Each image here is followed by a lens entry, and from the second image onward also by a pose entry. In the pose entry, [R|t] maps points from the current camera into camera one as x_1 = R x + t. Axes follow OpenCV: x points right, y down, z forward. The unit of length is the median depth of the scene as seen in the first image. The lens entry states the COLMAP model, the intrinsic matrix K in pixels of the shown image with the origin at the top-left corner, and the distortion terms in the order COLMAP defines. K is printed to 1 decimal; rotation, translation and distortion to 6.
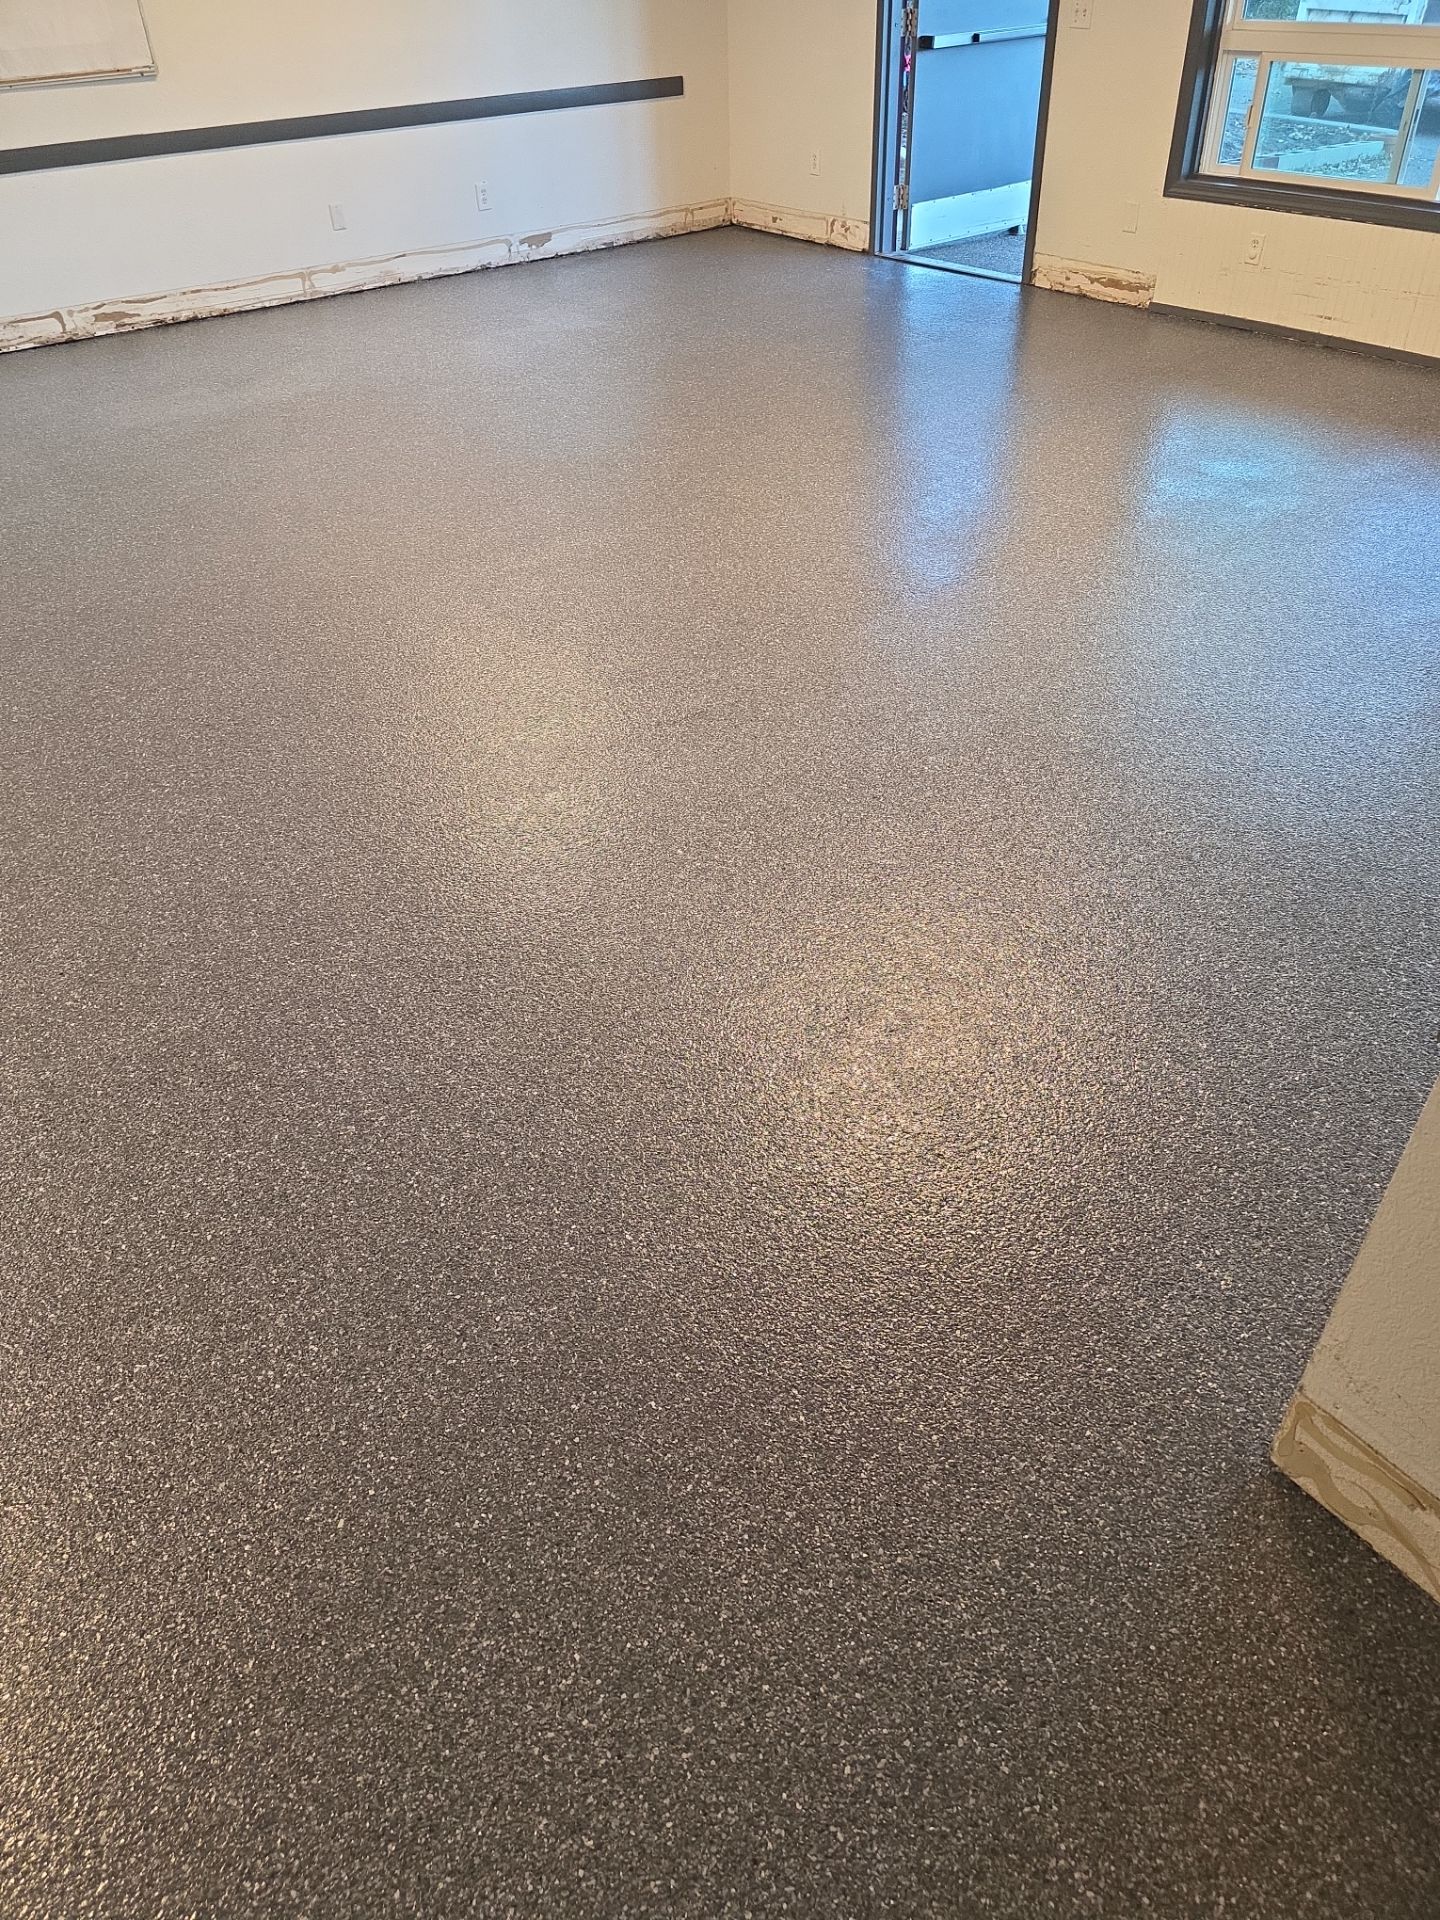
lens RADIAL K [[1298.0, 0, 720.0], [0, 1298.0, 960.0], [0, 0, 1]] dist [0.053601, -0.040878]
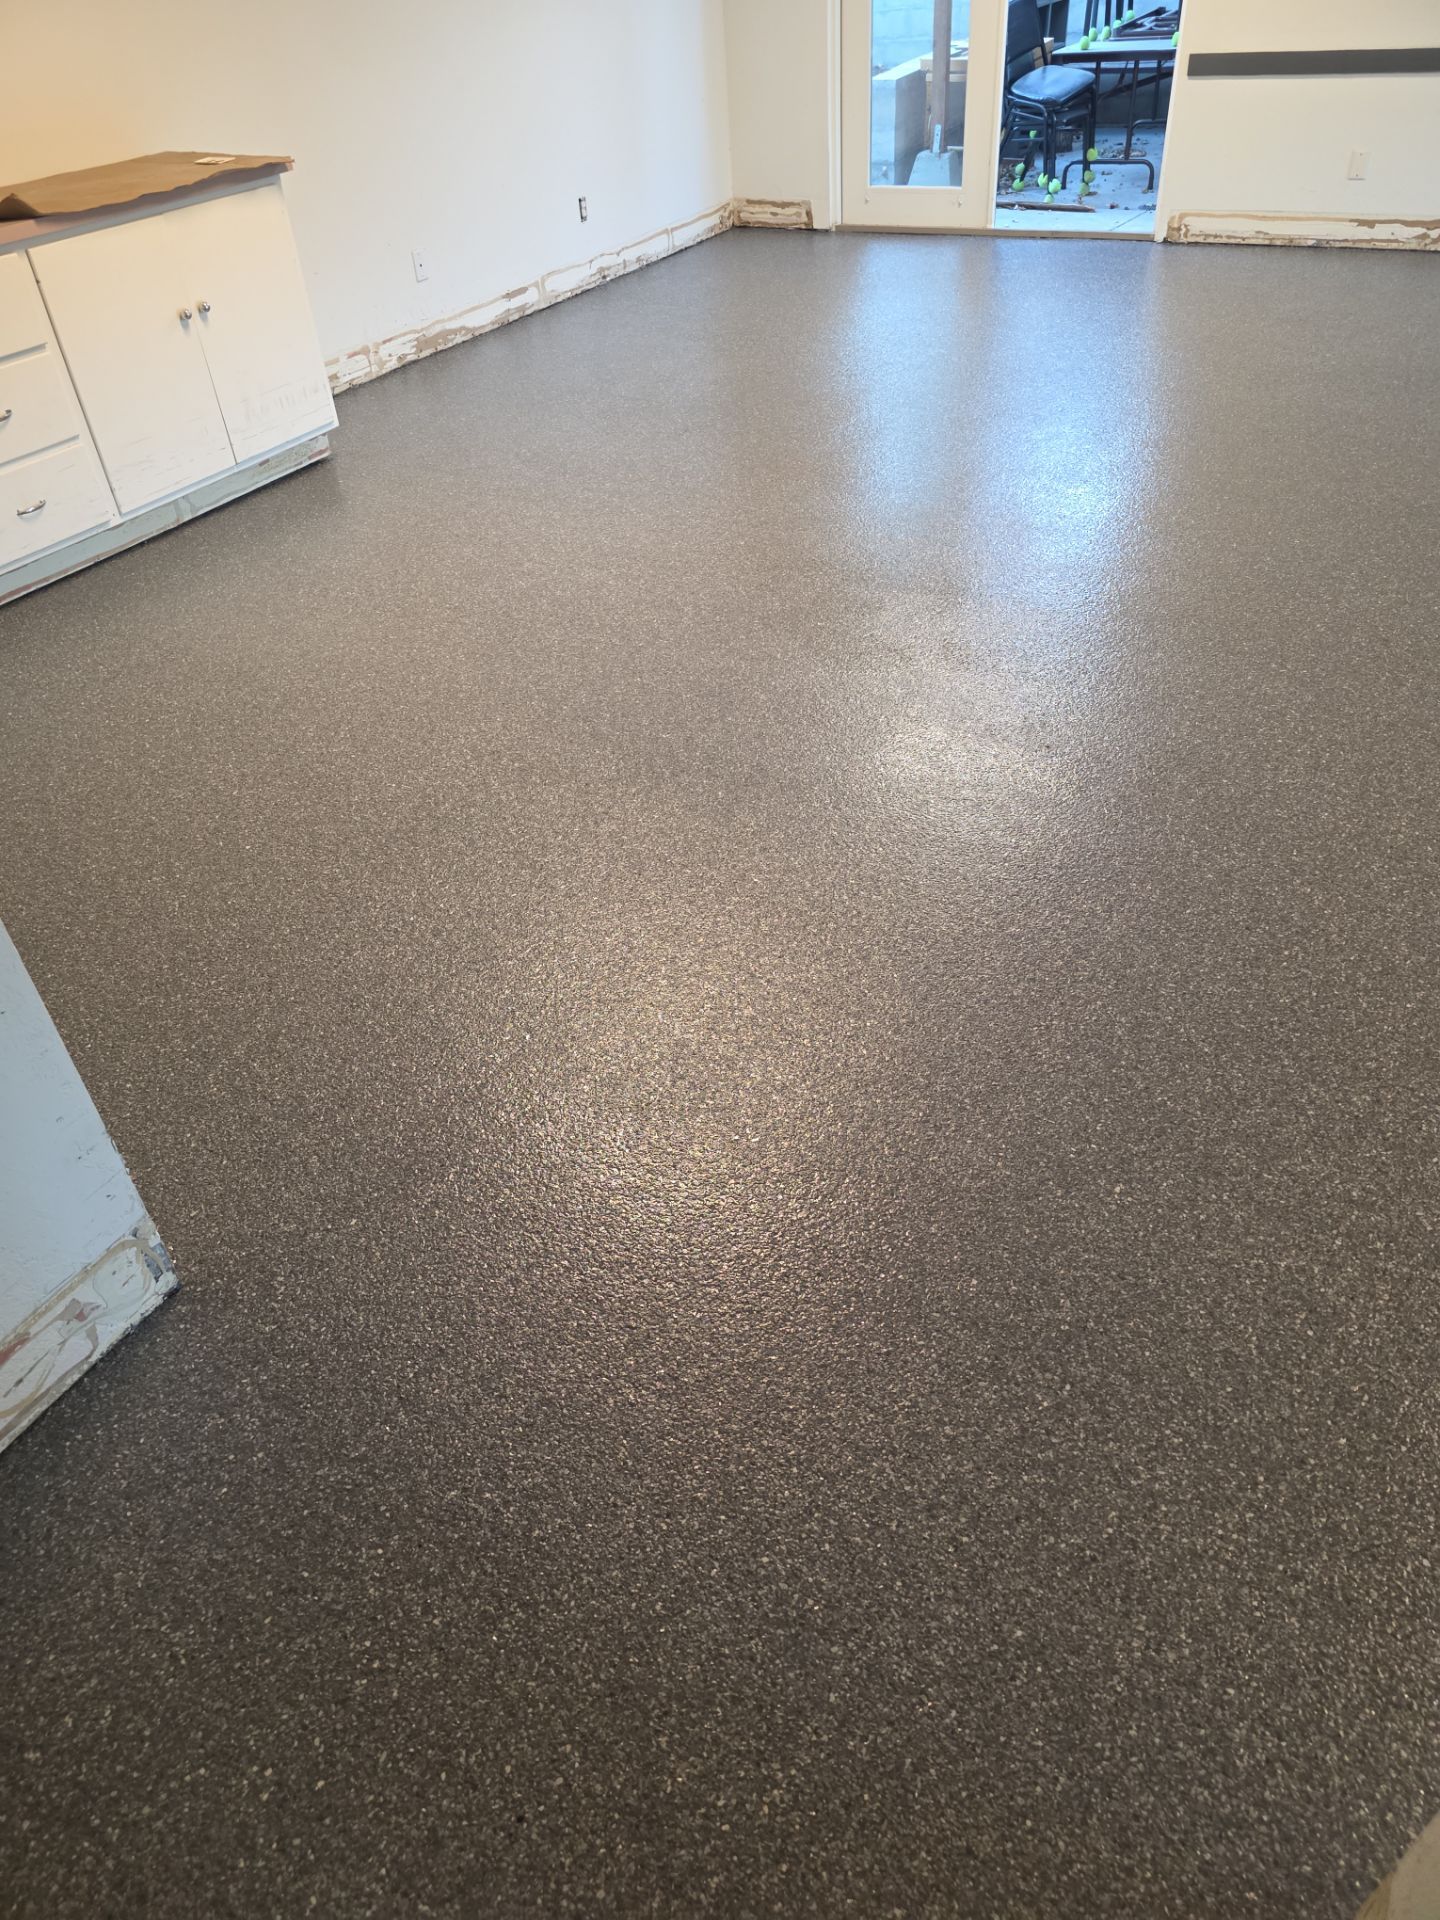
lens RADIAL K [[1298.0, 0, 720.0], [0, 1298.0, 960.0], [0, 0, 1]] dist [0.053601, -0.040878]
pose [[0.415815, 0.578536, -0.701708, 0.565893], [-0.529959, 0.781175, 0.330013, -0.127371], [0.739081, 0.234652, 0.631425, 0.152411]]
